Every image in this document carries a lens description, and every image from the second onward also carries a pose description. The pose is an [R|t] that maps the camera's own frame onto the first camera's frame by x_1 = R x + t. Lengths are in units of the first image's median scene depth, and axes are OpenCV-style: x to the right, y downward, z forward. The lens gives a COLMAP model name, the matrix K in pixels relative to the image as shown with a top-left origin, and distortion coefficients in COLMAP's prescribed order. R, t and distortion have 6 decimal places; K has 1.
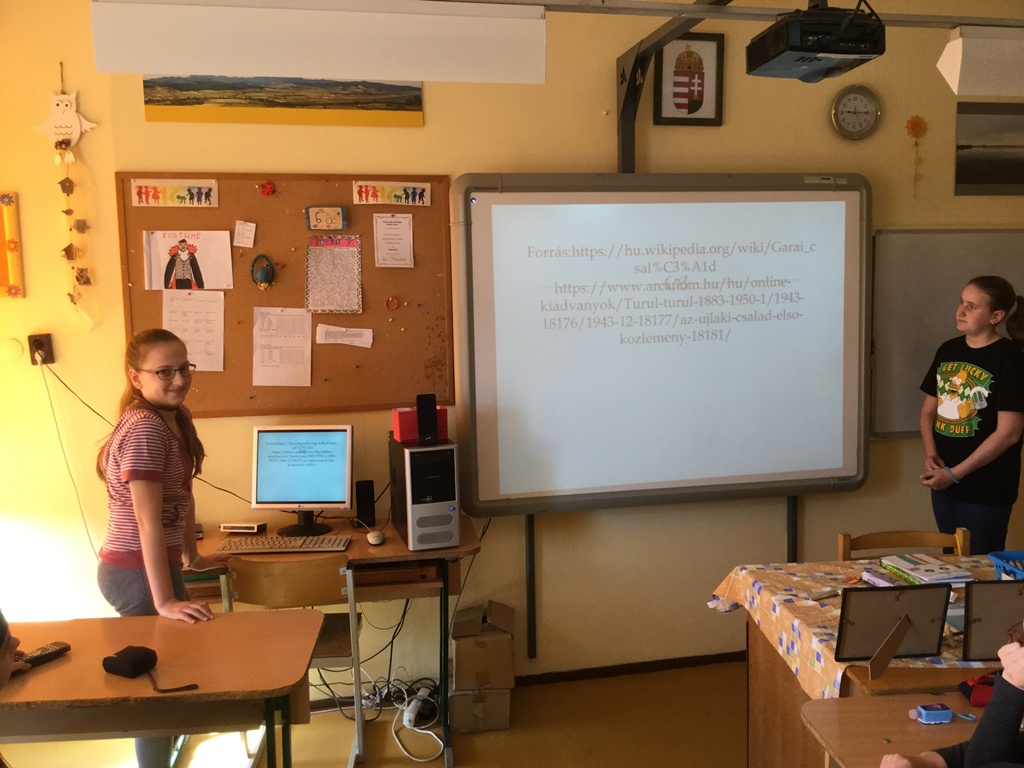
lens RADIAL K [[902.0, 0, 512.0], [0, 902.0, 384.0], [0, 0, 1]] dist [0.108206, -0.206585]
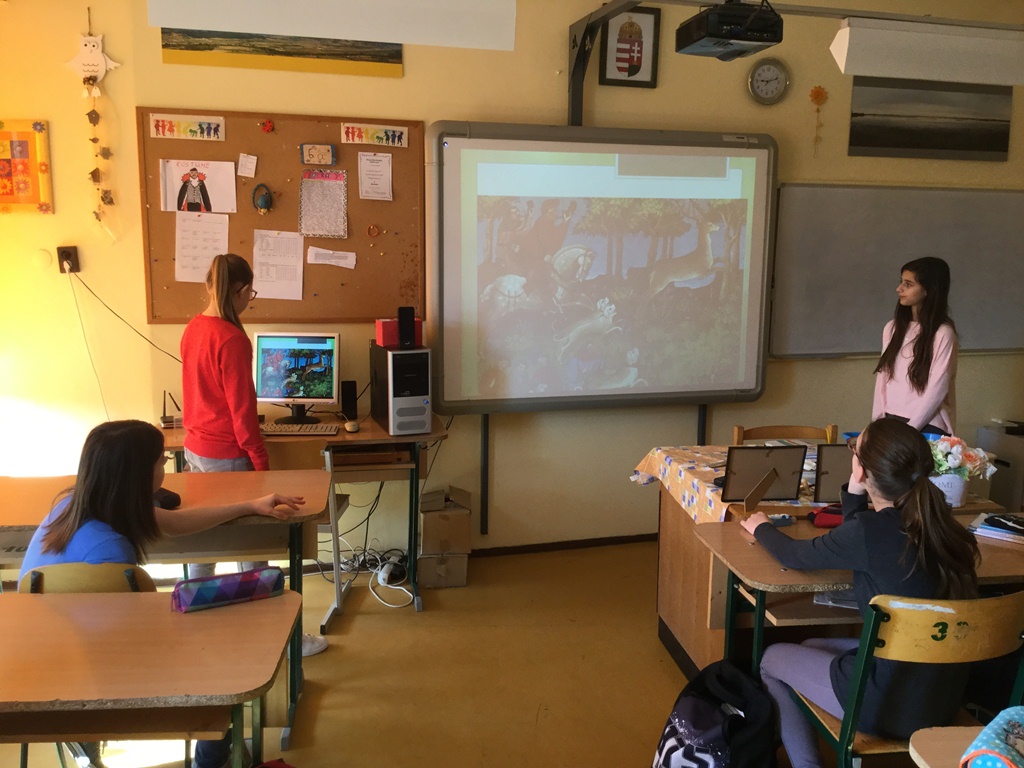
lens RADIAL K [[902.0, 0, 512.0], [0, 902.0, 384.0], [0, 0, 1]] dist [0.108206, -0.206585]
pose [[0.996910, 0.020836, 0.075734, -0.039400], [-0.025347, 0.997930, 0.059105, 0.035325], [-0.074346, -0.060842, 0.995375, -0.194987]]
